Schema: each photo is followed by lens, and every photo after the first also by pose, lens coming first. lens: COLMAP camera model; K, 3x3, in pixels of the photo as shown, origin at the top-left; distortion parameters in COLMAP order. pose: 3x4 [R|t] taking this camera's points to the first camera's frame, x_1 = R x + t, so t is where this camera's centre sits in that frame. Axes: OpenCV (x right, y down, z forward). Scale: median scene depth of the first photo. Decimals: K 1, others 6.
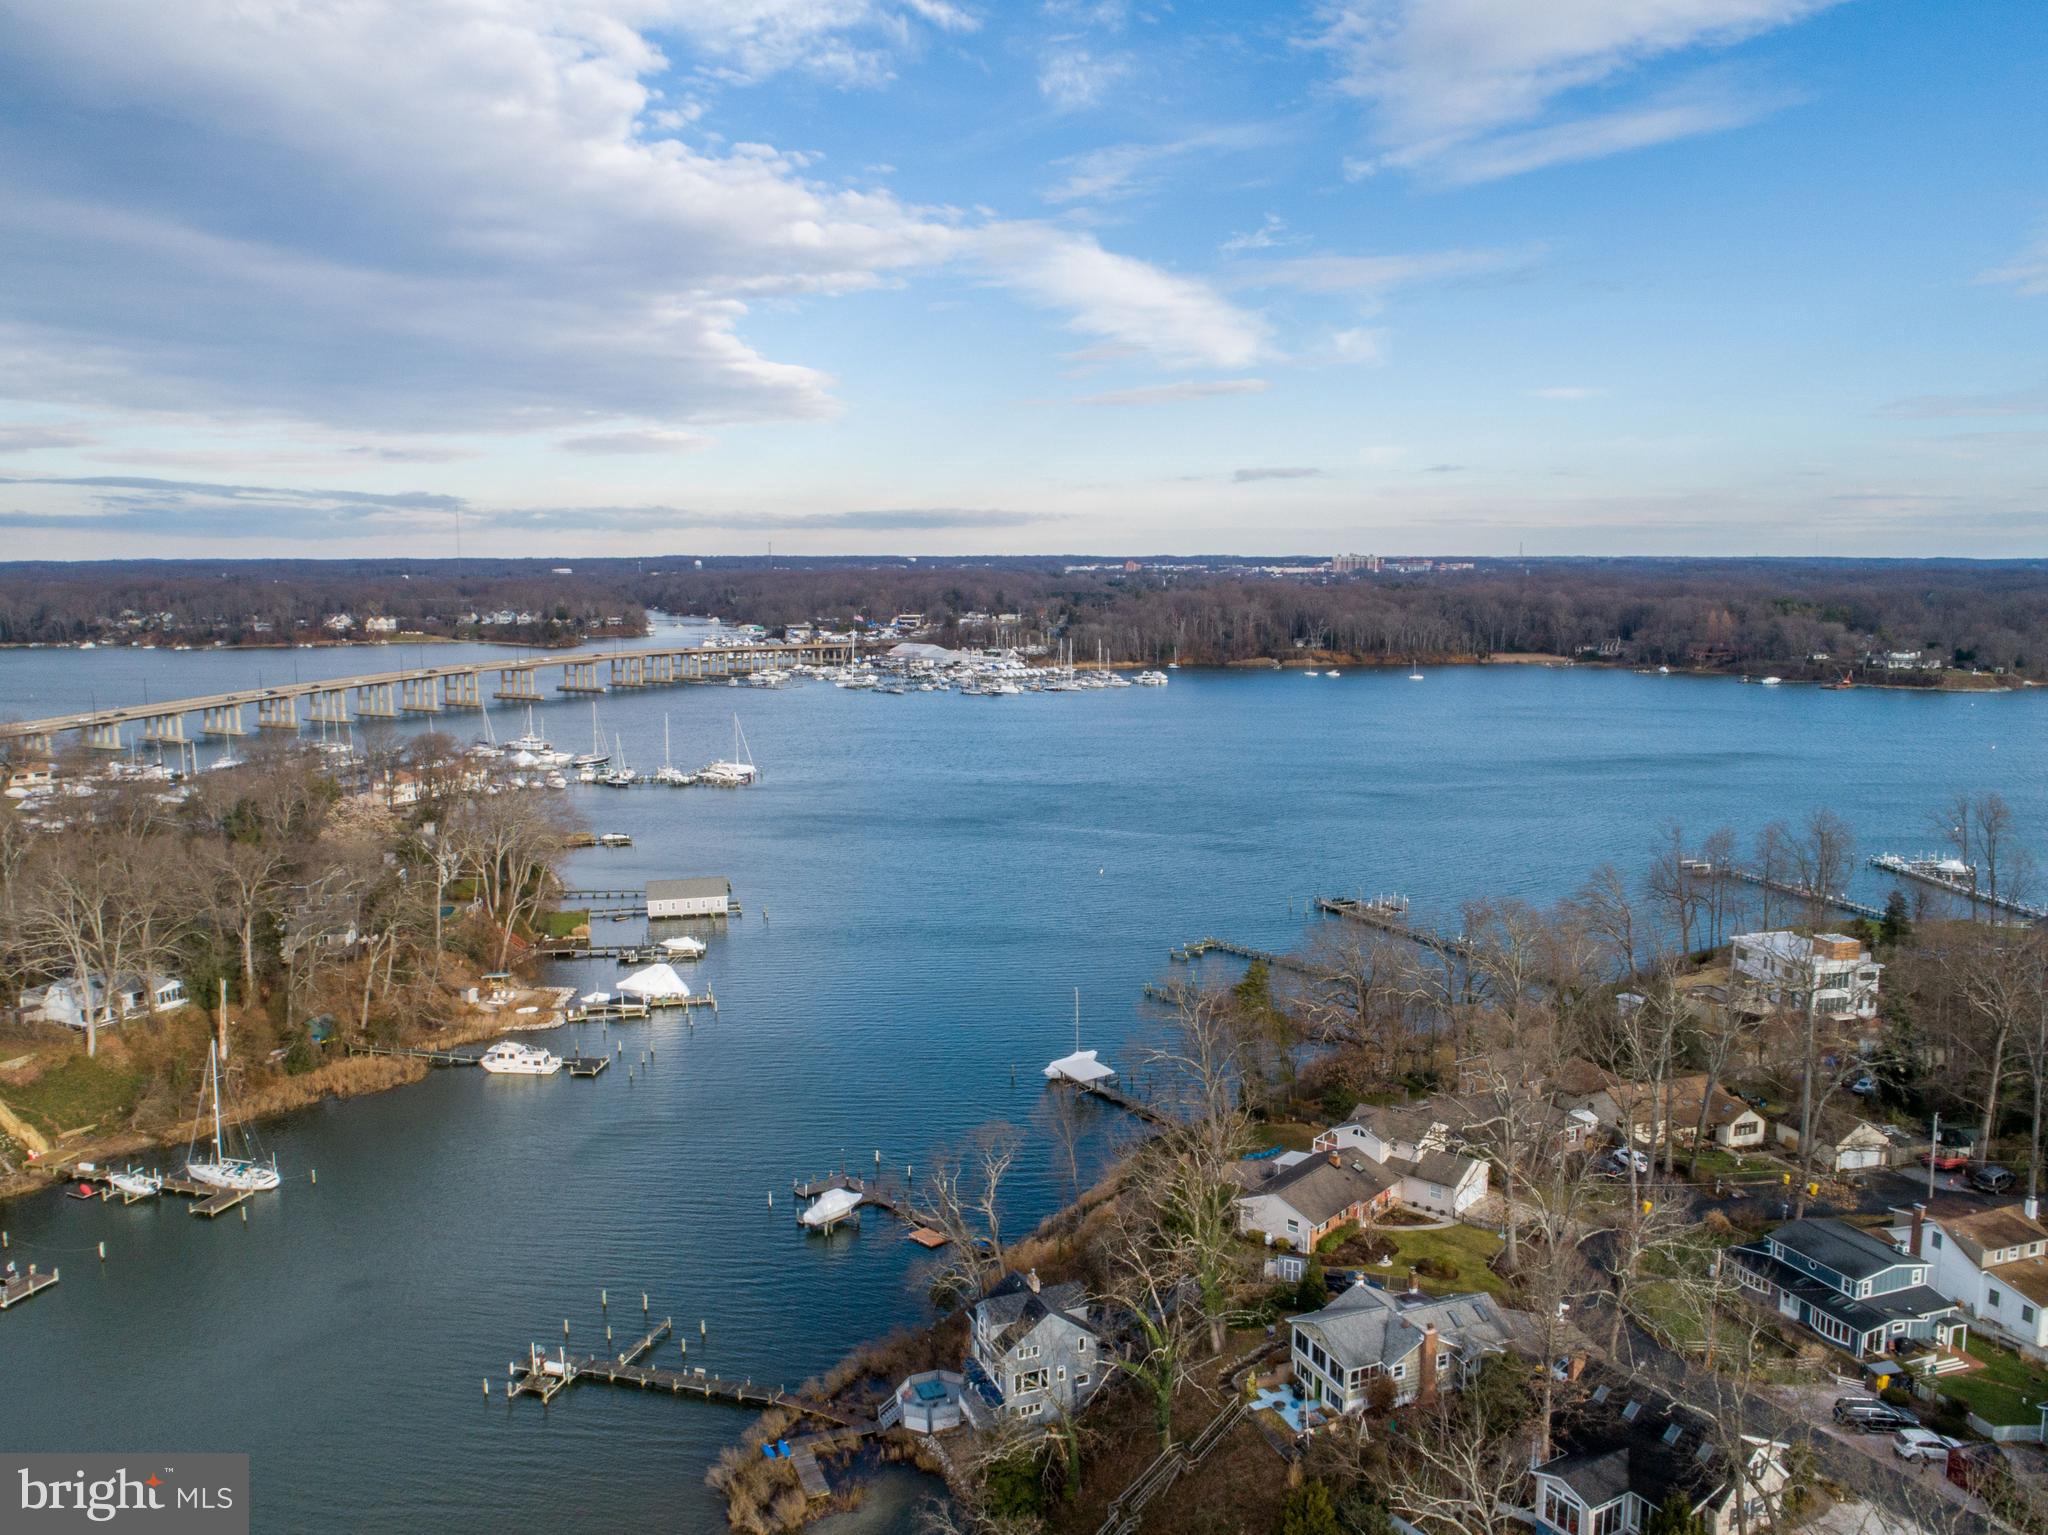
lens RADIAL K [[1553.5, 0, 1027.0], [0, 1553.5, 768.4], [0, 0, 1]] dist [-0.024288, 0.013889]
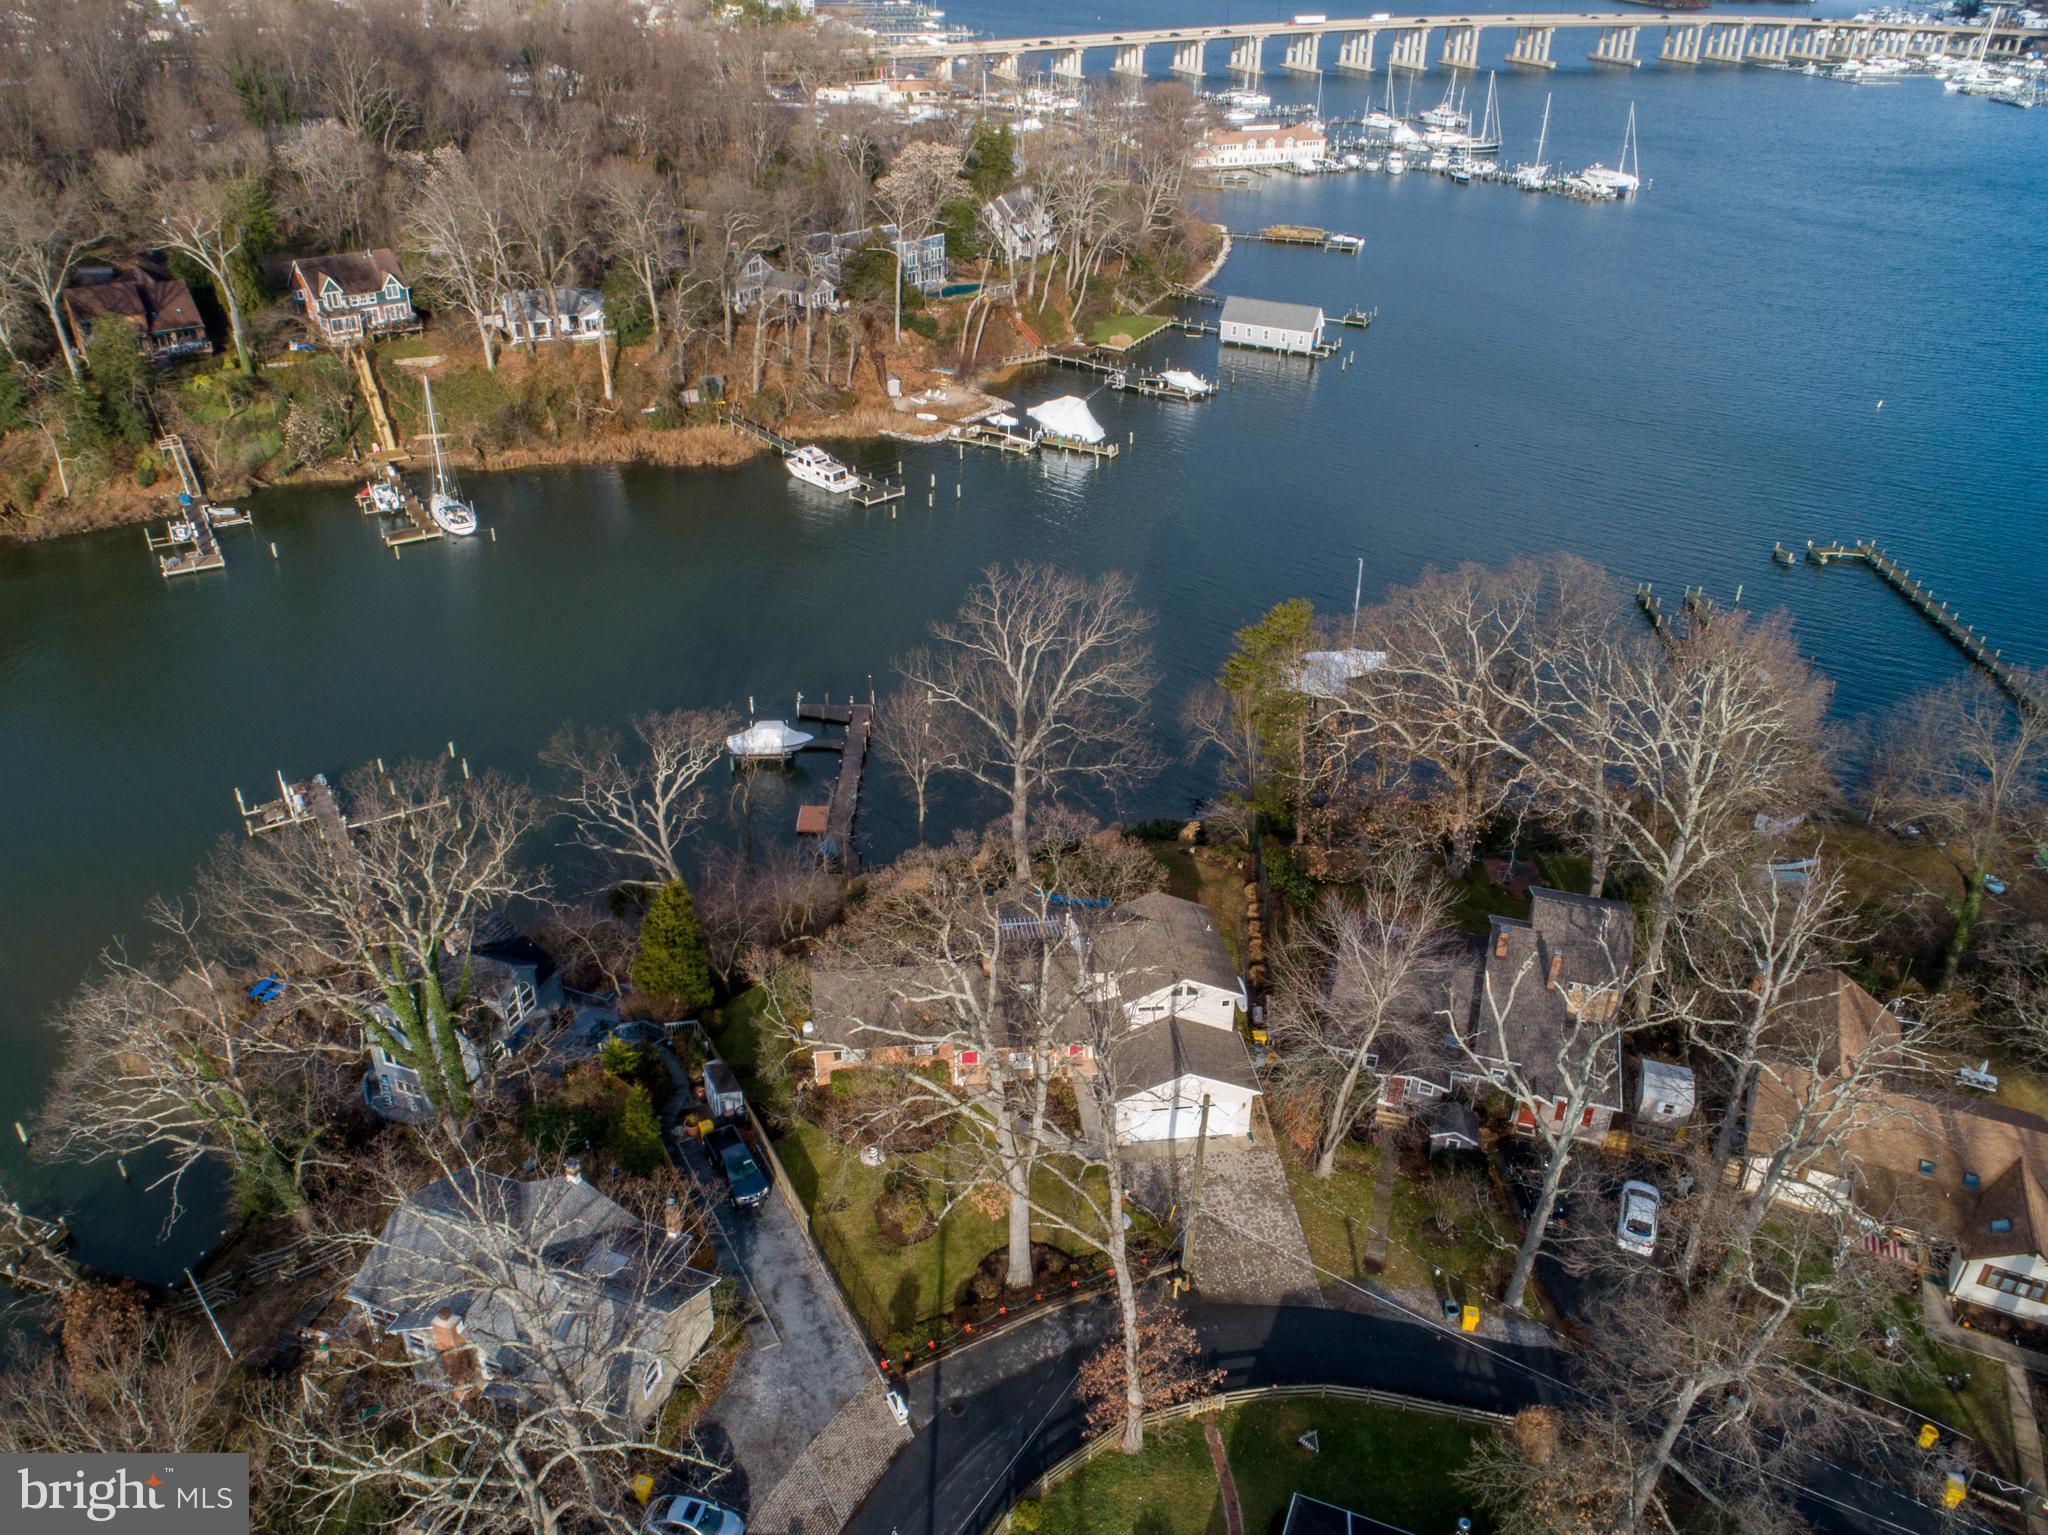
lens RADIAL K [[1553.5, 0, 1027.0], [0, 1553.5, 768.4], [0, 0, 1]] dist [-0.024288, 0.013889]
pose [[0.743587, 0.350640, -0.569325, 0.072674], [-0.113692, 0.905372, 0.409115, -0.008031], [0.658903, -0.239485, 0.713088, 0.085476]]
